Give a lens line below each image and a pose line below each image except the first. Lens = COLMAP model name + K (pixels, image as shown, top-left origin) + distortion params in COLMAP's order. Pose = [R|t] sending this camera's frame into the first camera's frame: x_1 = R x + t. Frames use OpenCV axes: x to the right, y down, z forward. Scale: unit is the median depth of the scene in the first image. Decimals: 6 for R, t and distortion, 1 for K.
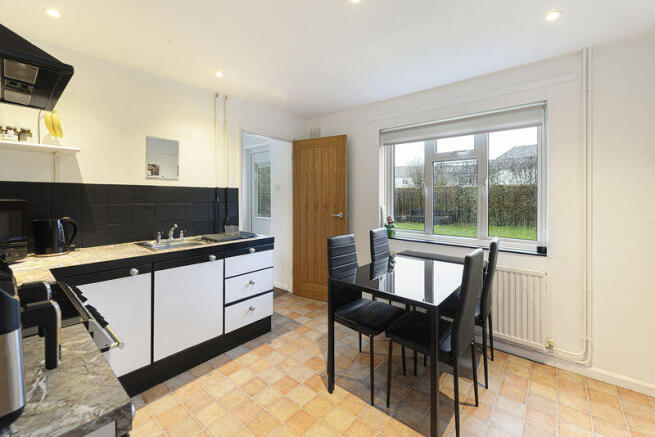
lens RADIAL K [[273.8, 0, 328.4], [0, 273.8, 198.6], [0, 0, 1]] dist [0.000270, 0.000002]
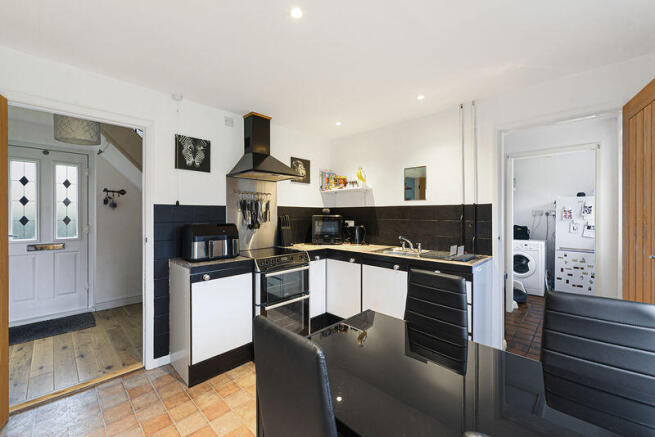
lens RADIAL K [[259.4, 0, 327.5], [0, 259.4, 218.5], [0, 0, 1]] dist [0.000191, -0.000008]
pose [[-0.088179, 0.018430, -0.995934, 0.706517], [0.001903, 0.999830, 0.018334, -0.012228], [0.996103, -0.000278, -0.088199, 0.817437]]
